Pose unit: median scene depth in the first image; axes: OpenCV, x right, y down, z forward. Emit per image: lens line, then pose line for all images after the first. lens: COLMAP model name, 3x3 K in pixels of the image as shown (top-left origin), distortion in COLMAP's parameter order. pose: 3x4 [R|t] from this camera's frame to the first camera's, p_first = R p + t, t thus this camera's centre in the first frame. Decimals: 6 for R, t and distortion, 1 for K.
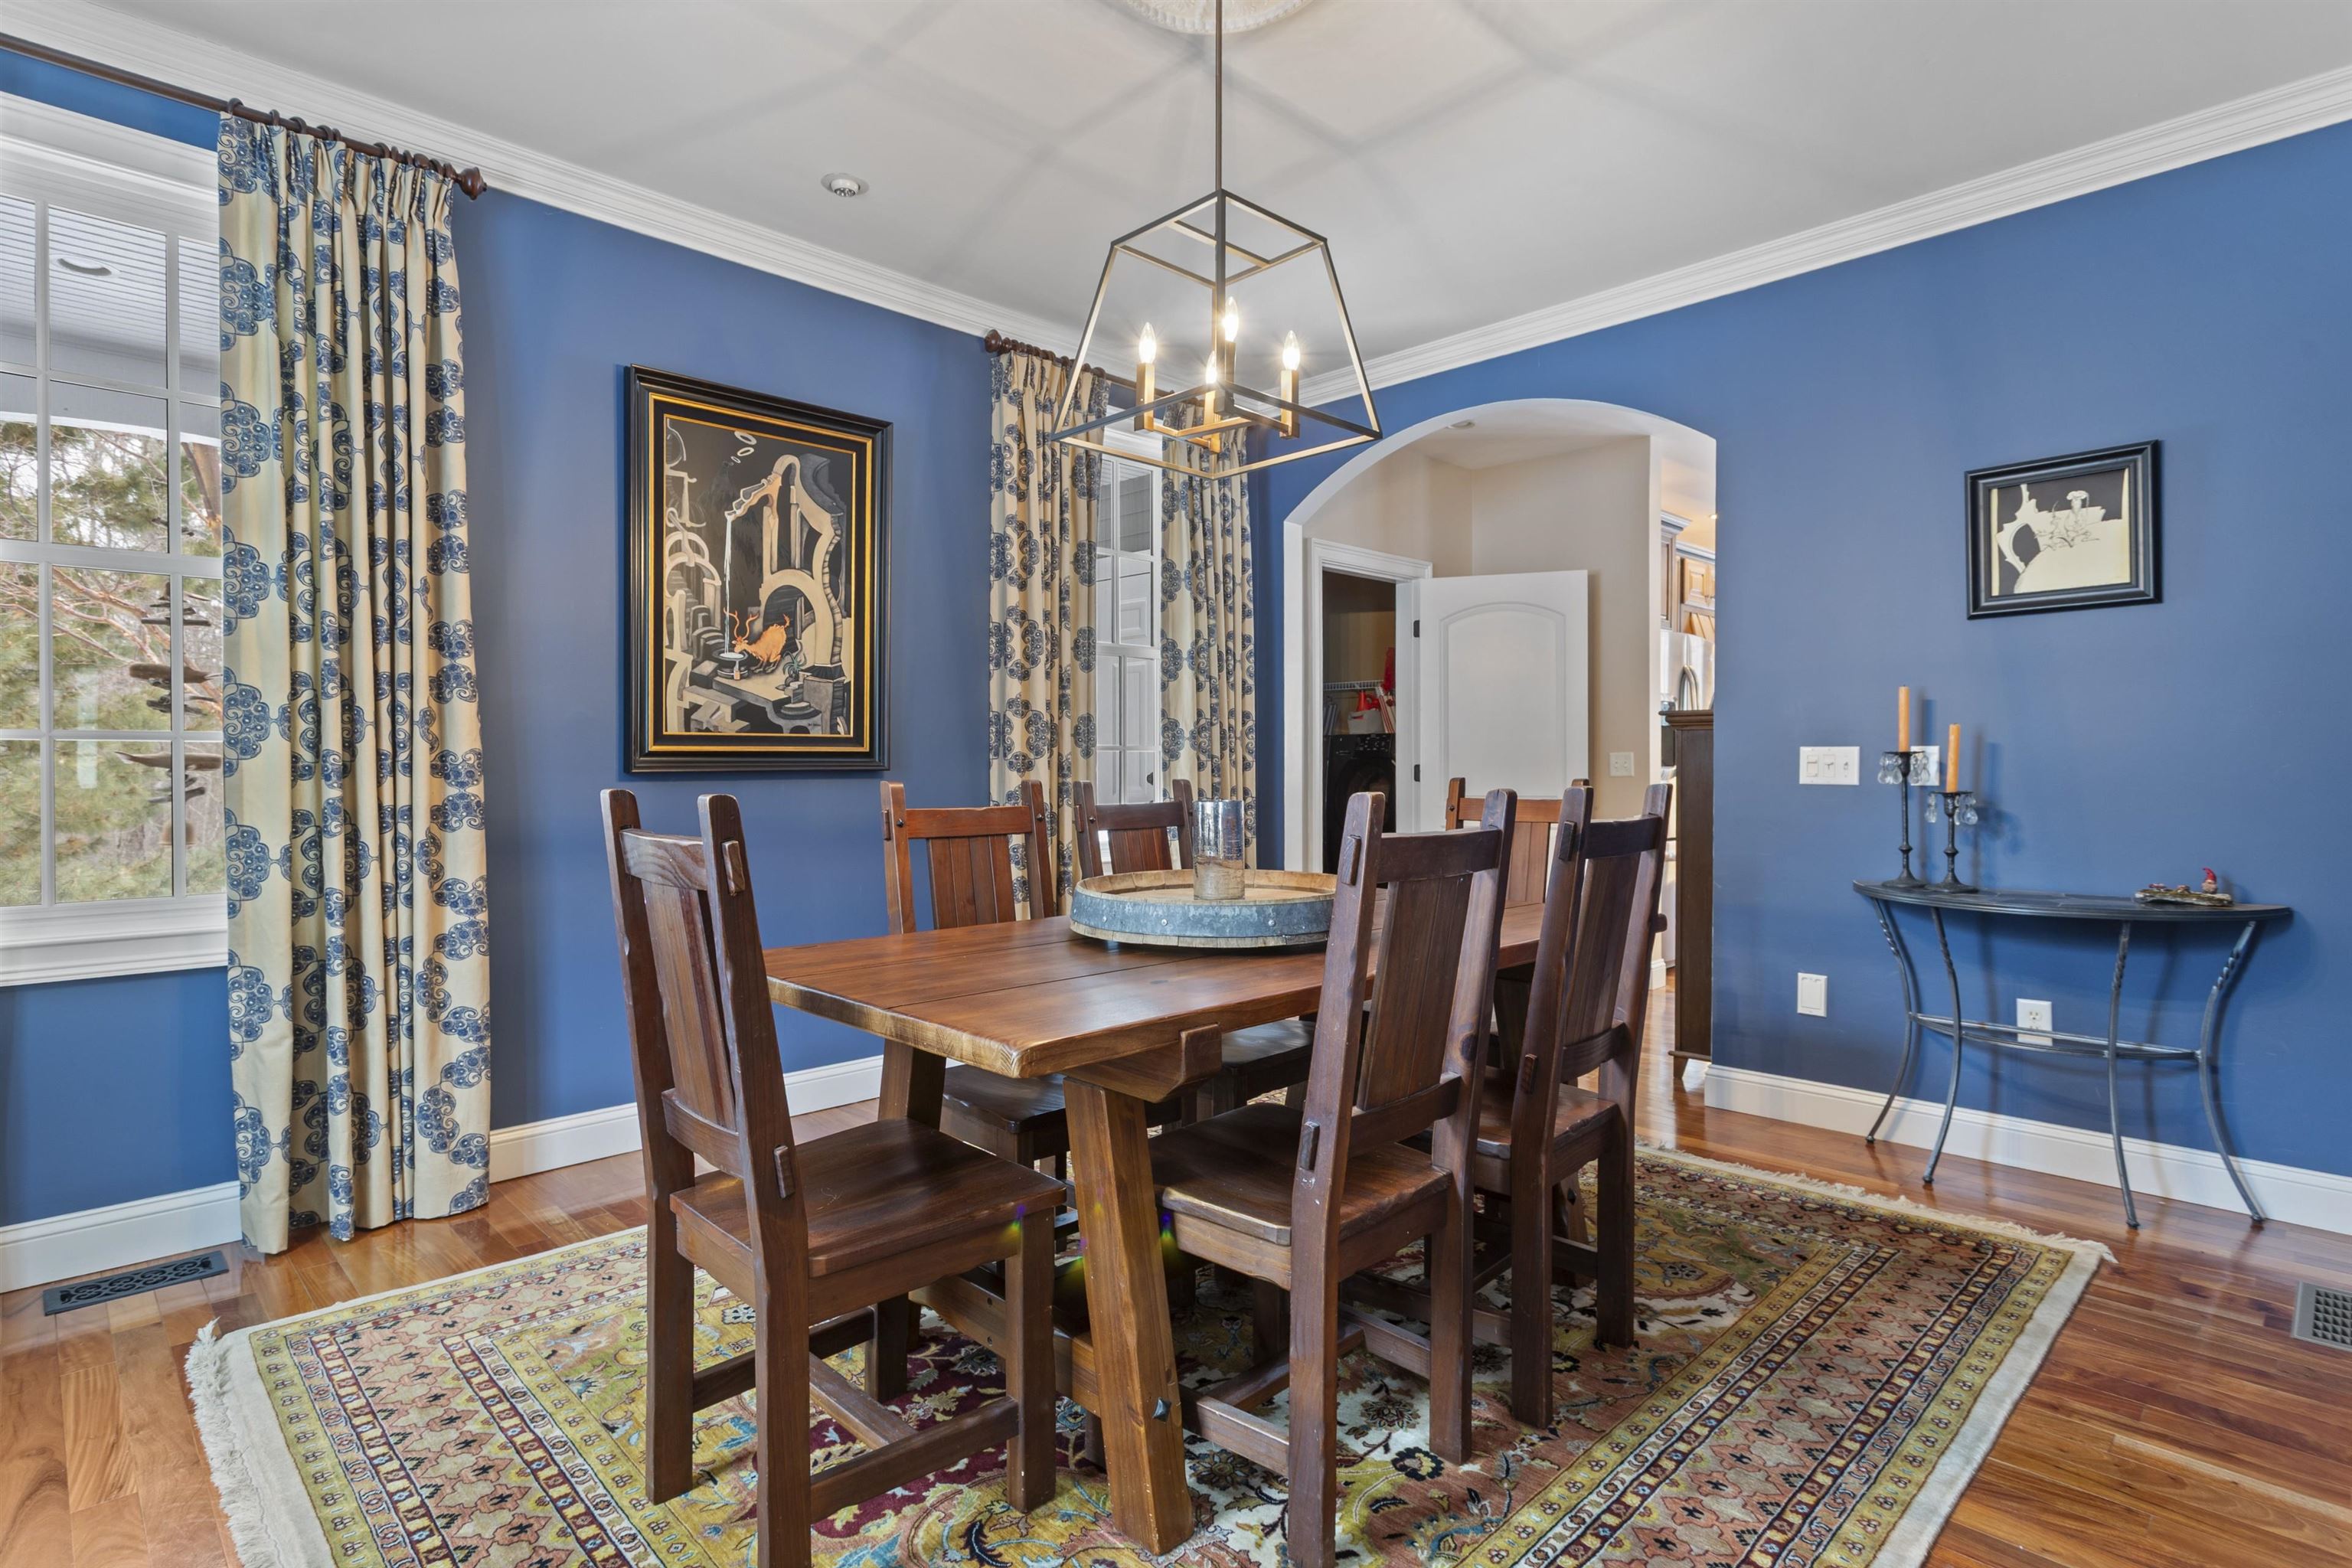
lens RADIAL K [[1177.3, 0, 1148.6], [0, 1177.3, 778.5], [0, 0, 1]] dist [0.001629, 0.000465]
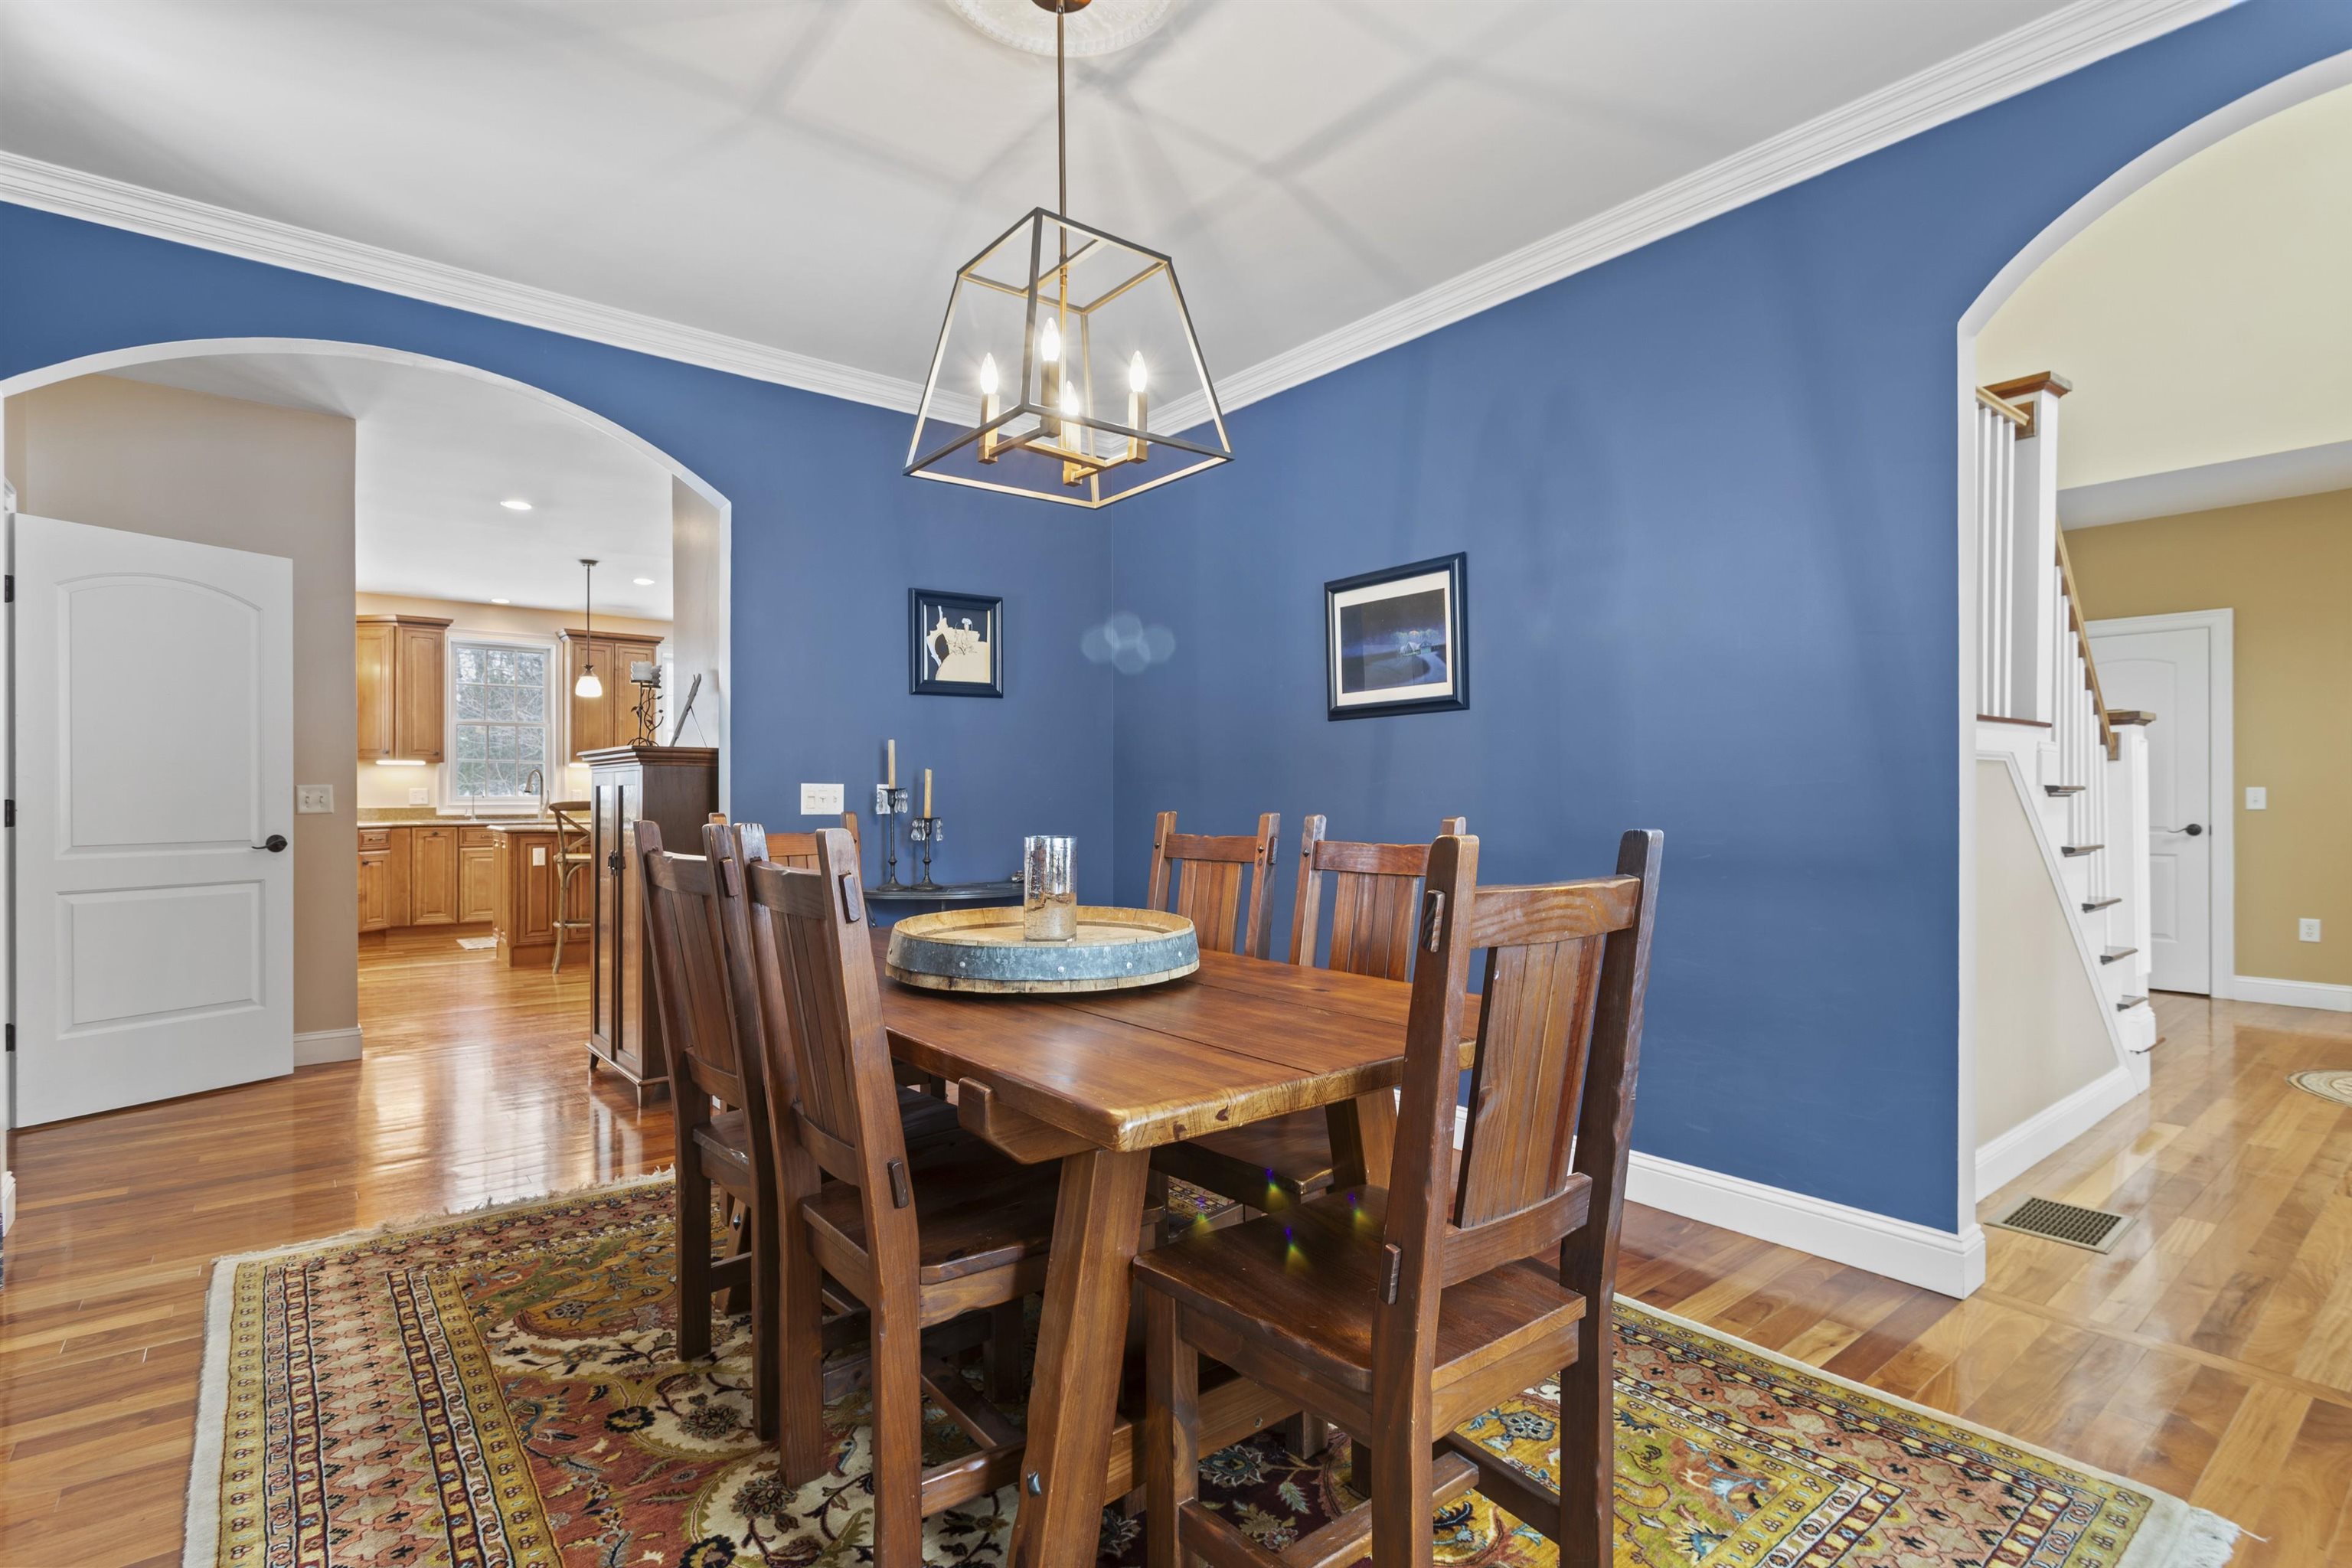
lens RADIAL K [[1125.5, 0, 1178.0], [0, 1125.5, 795.7], [0, 0, 1]] dist [0.002028, 0.000885]
pose [[0.085116, -0.000753, 0.996371, -0.587444], [0.015433, 0.999881, -0.000563, -0.008520], [-0.996251, 0.015425, 0.085118, 0.554978]]
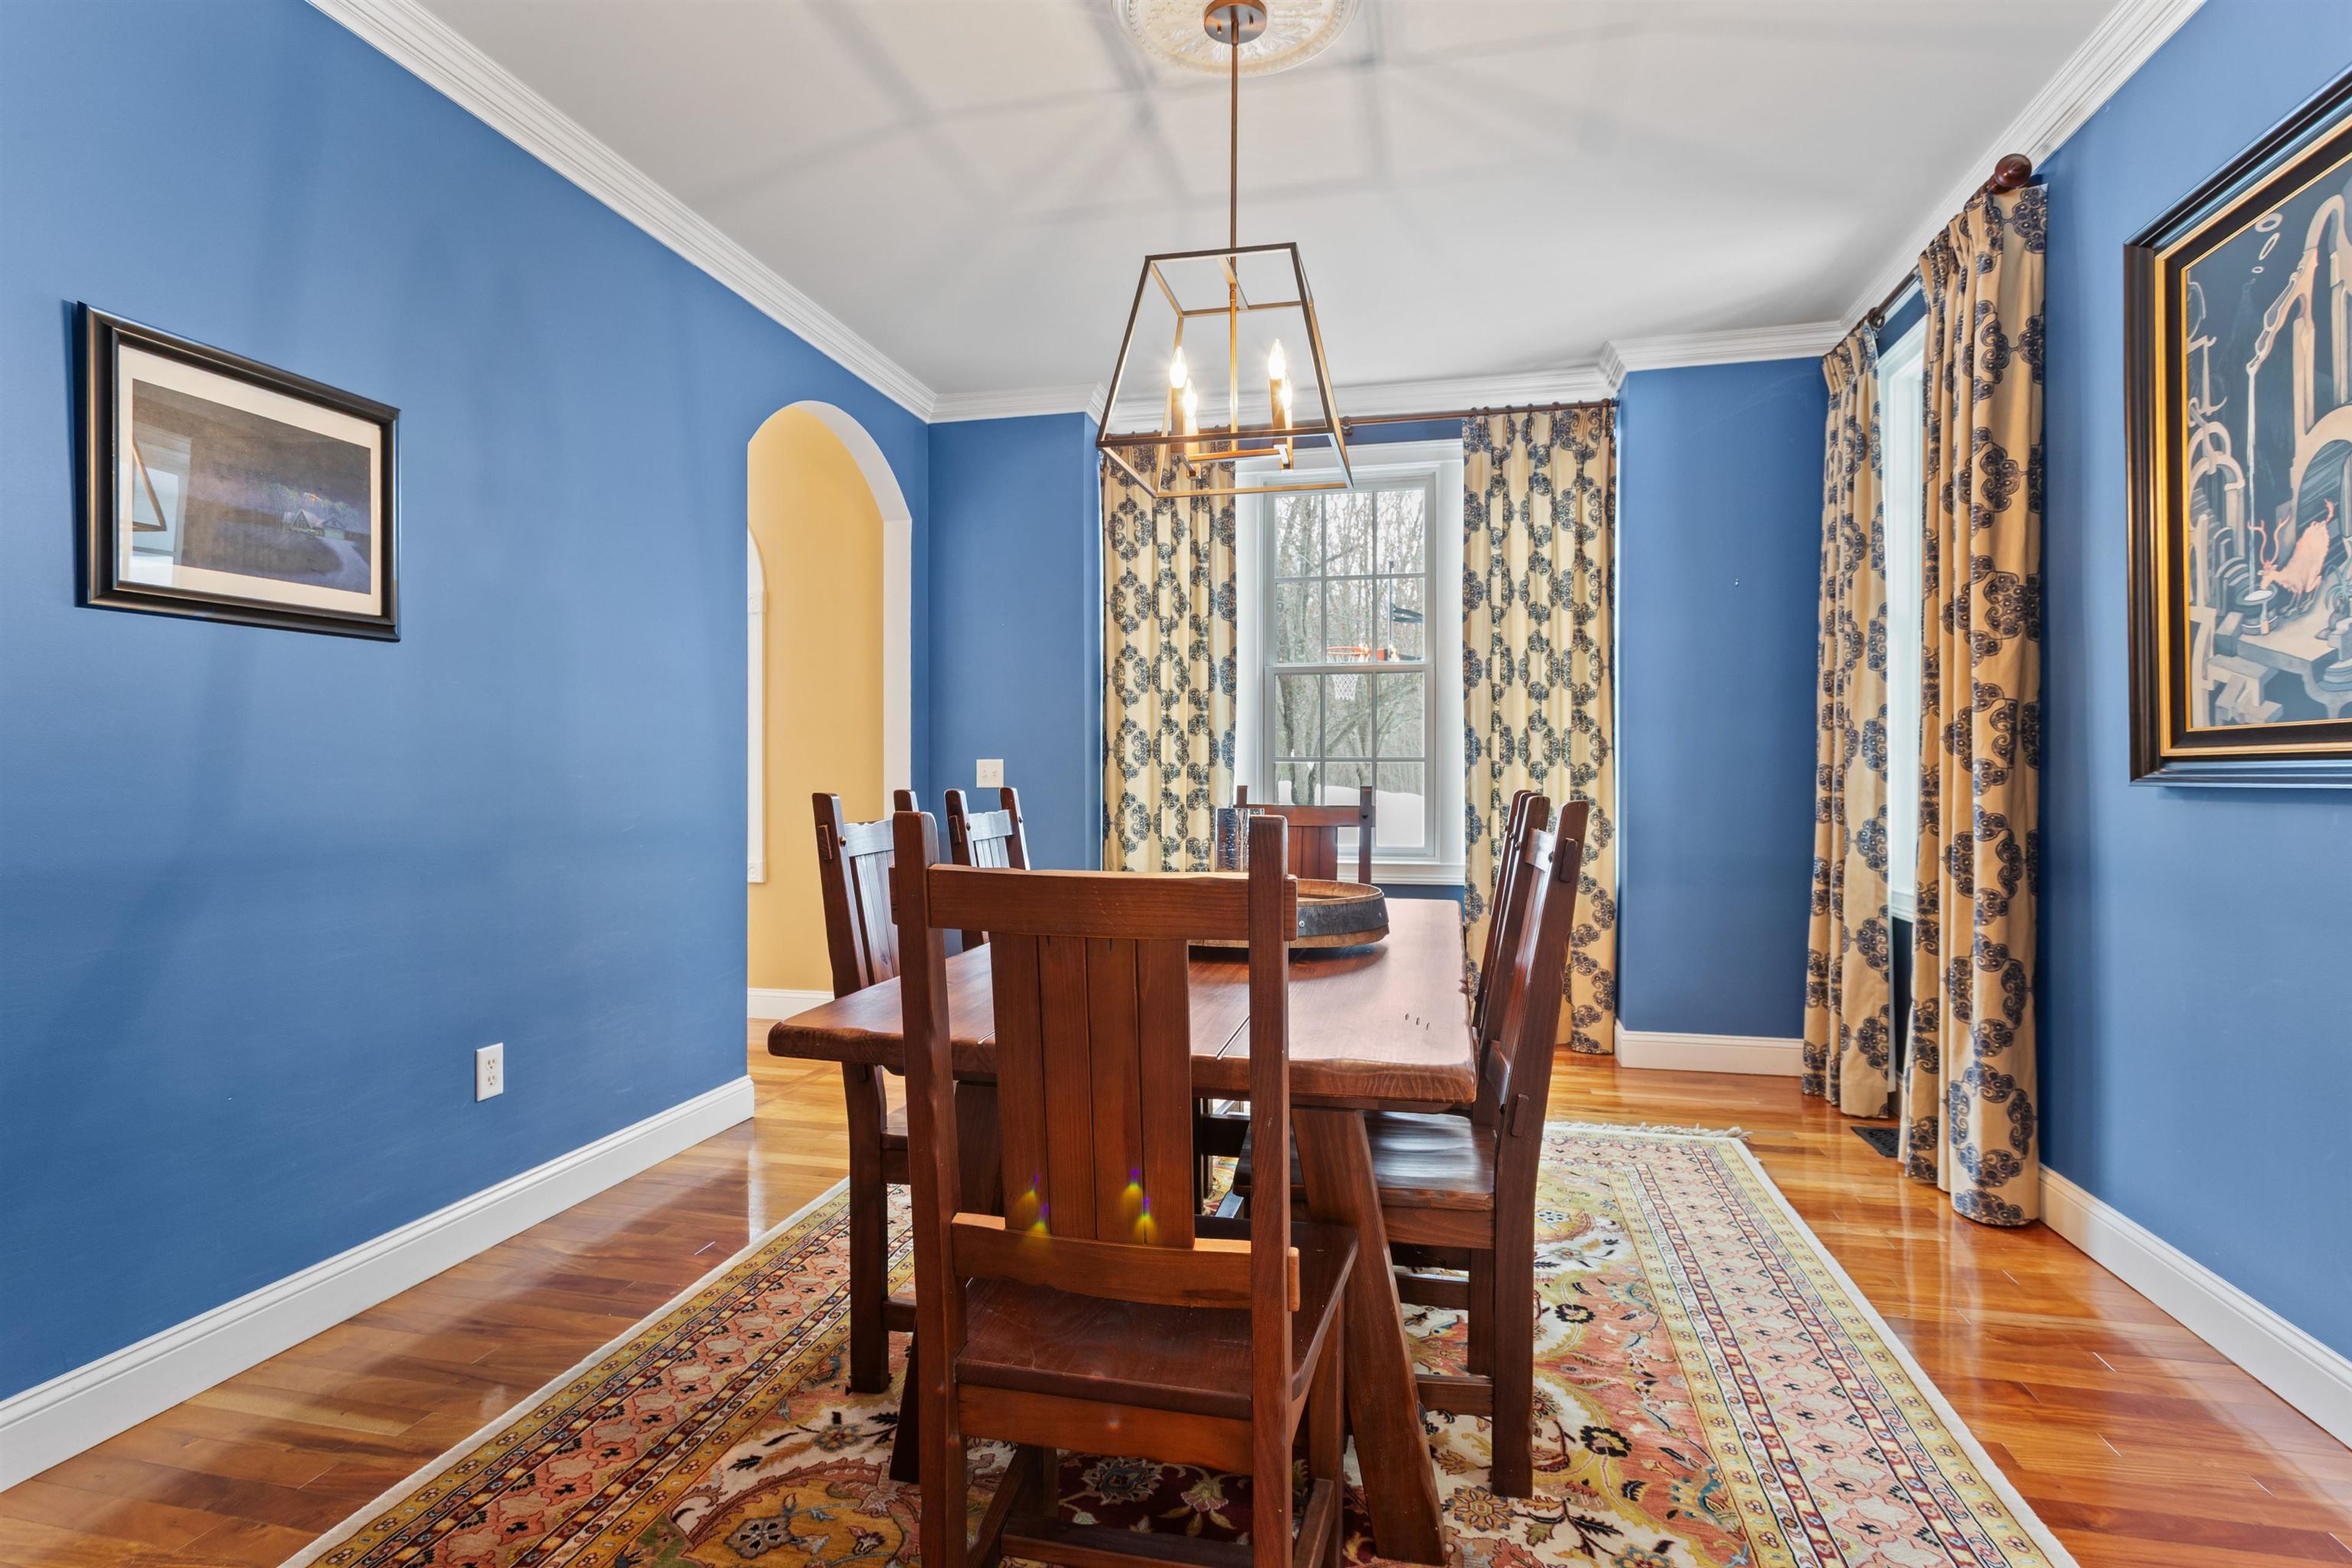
lens RADIAL K [[1177.3, 0, 1148.6], [0, 1177.3, 778.5], [0, 0, 1]] dist [0.001629, 0.000465]
pose [[-0.844534, 0.001148, -0.535501, 0.468011], [-0.009436, 0.999811, 0.017024, -0.016230], [0.535419, 0.019430, -0.844363, 1.253709]]
